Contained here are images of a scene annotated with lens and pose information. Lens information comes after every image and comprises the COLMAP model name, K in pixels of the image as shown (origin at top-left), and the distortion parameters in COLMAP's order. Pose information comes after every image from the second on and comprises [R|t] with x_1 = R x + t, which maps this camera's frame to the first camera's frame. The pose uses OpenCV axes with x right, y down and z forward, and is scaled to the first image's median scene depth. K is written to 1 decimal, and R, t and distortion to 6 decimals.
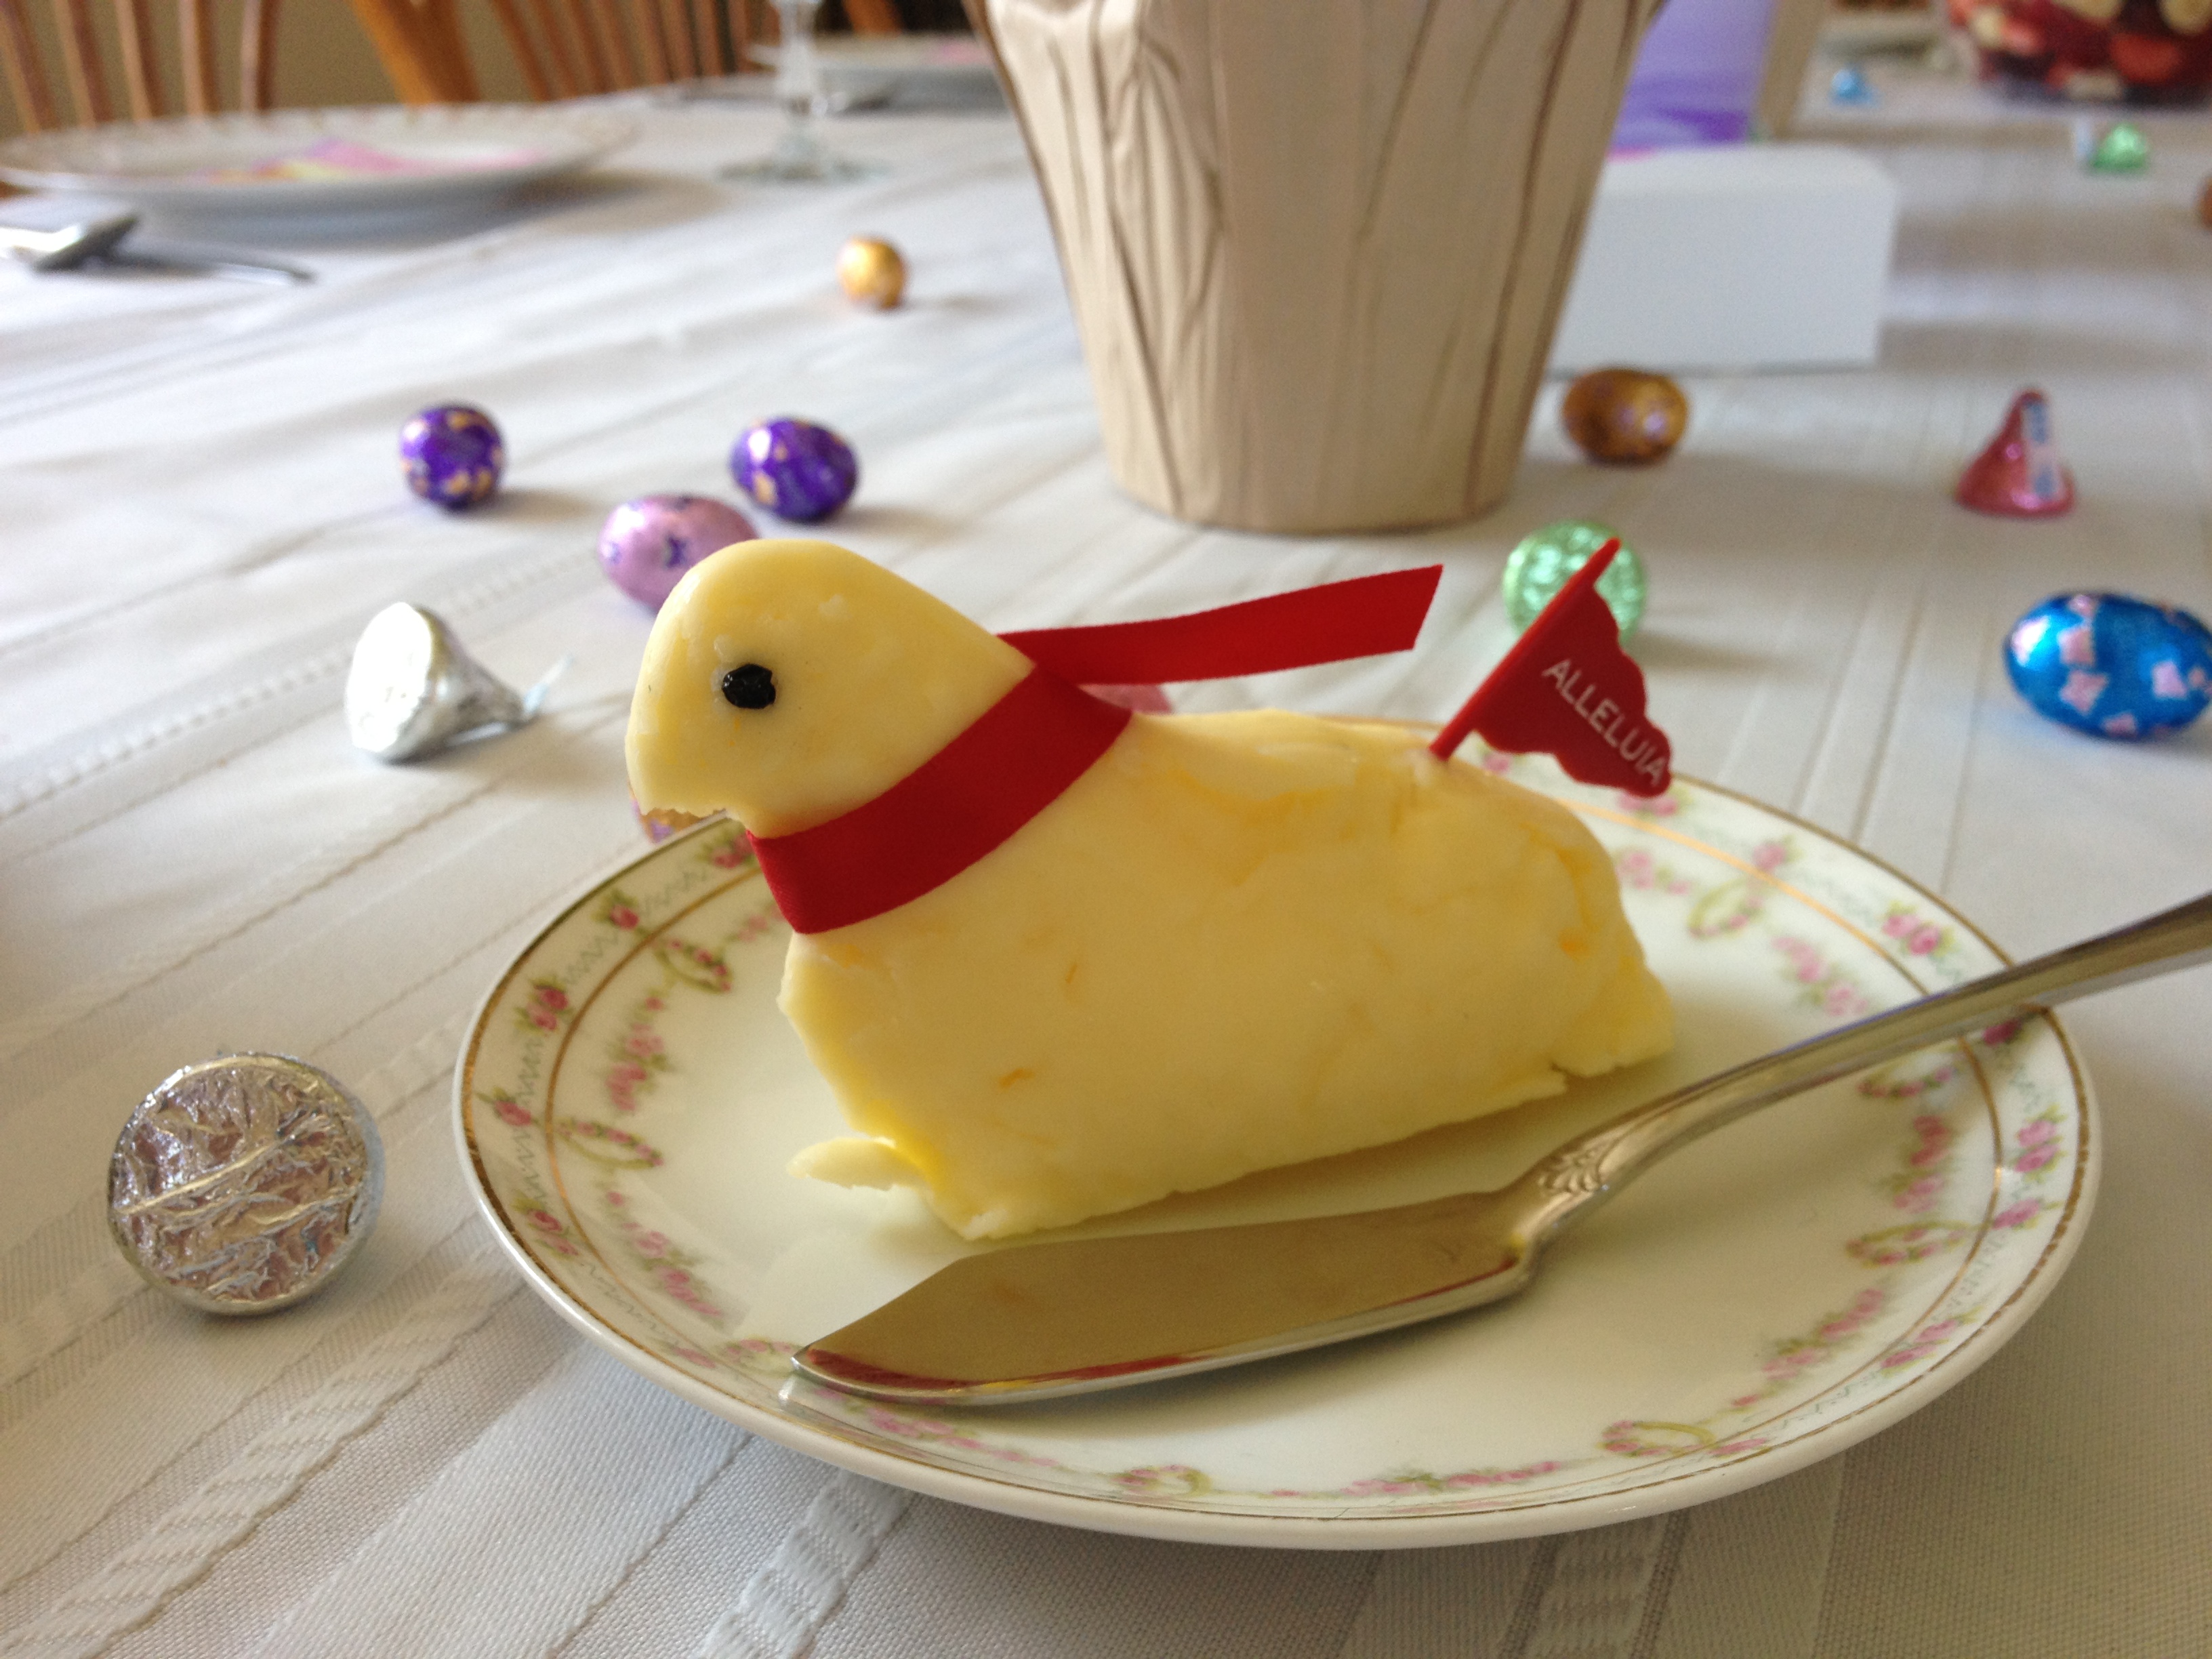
lens RADIAL K [[2086.4, 0, 1106.0], [0, 2086.4, 829.5], [0, 0, 1]] dist [0.087121, -0.161914]
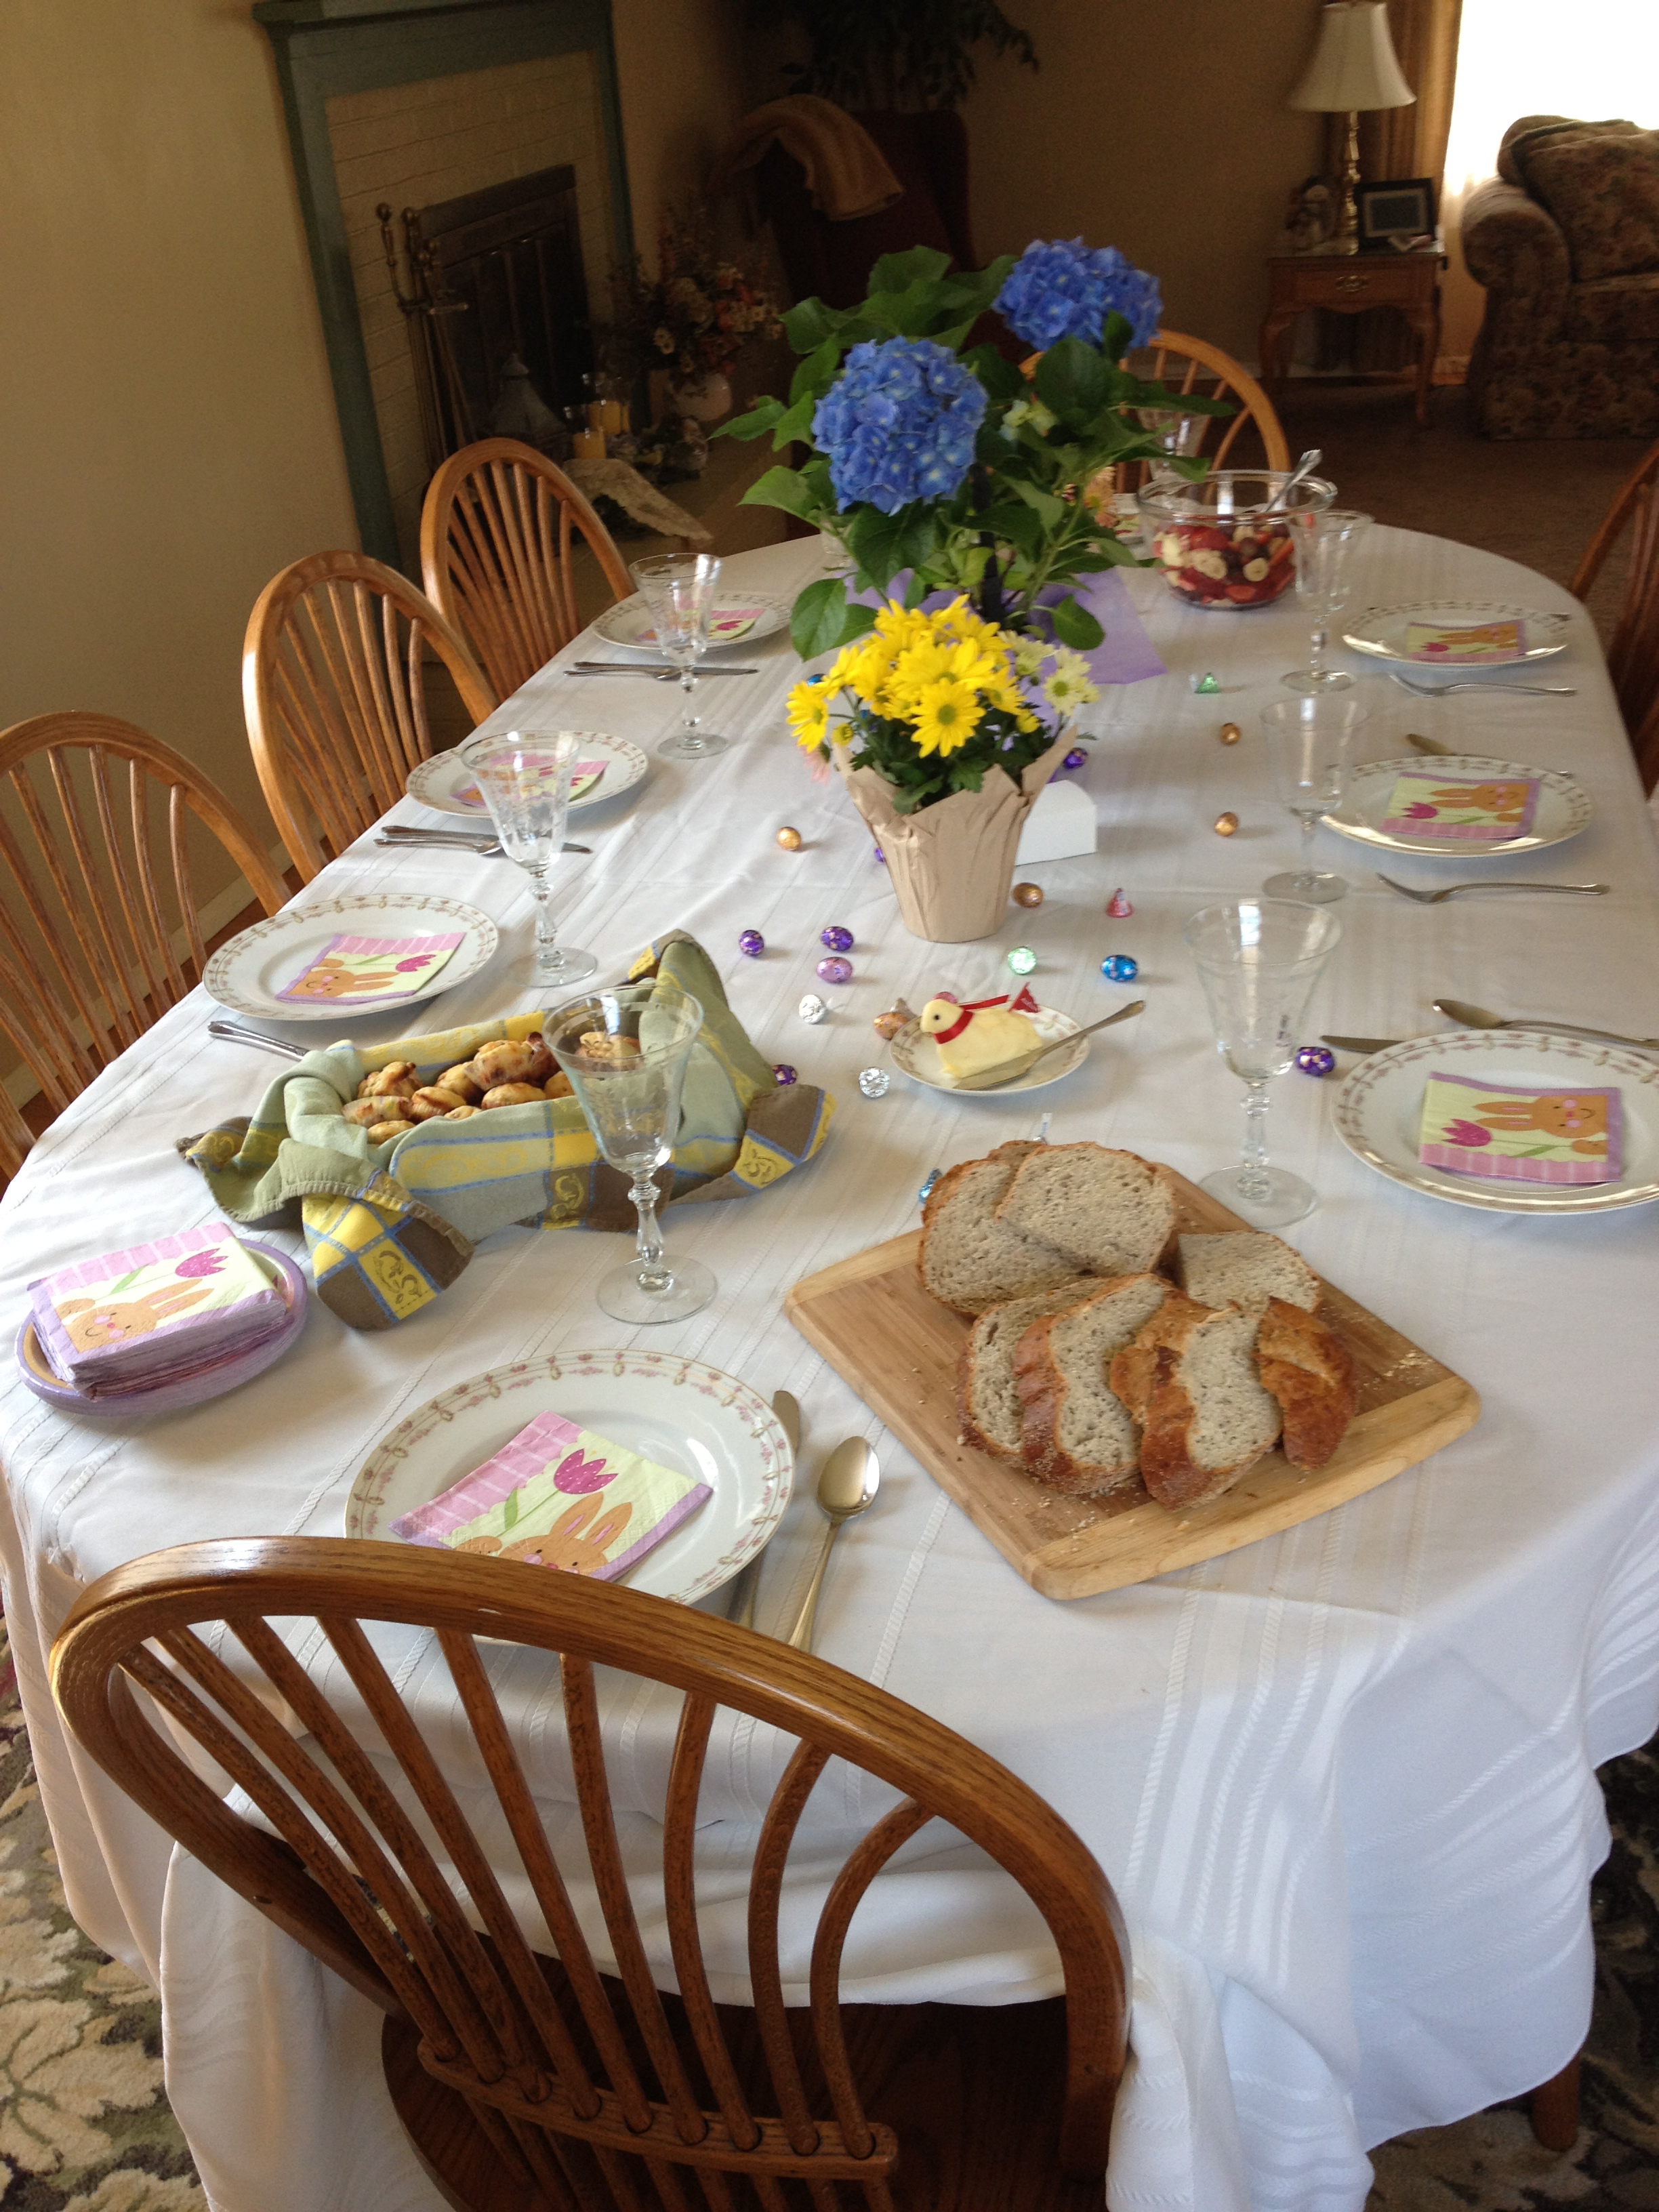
lens RADIAL K [[2086.4, 0, 829.5], [0, 2086.4, 1106.0], [0, 0, 1]] dist [0.087121, -0.161914]
pose [[0.985367, -0.130294, 0.109890, -0.930019], [0.119768, 0.988002, 0.097505, -0.349072], [-0.121276, -0.082917, 0.989150, -4.403248]]
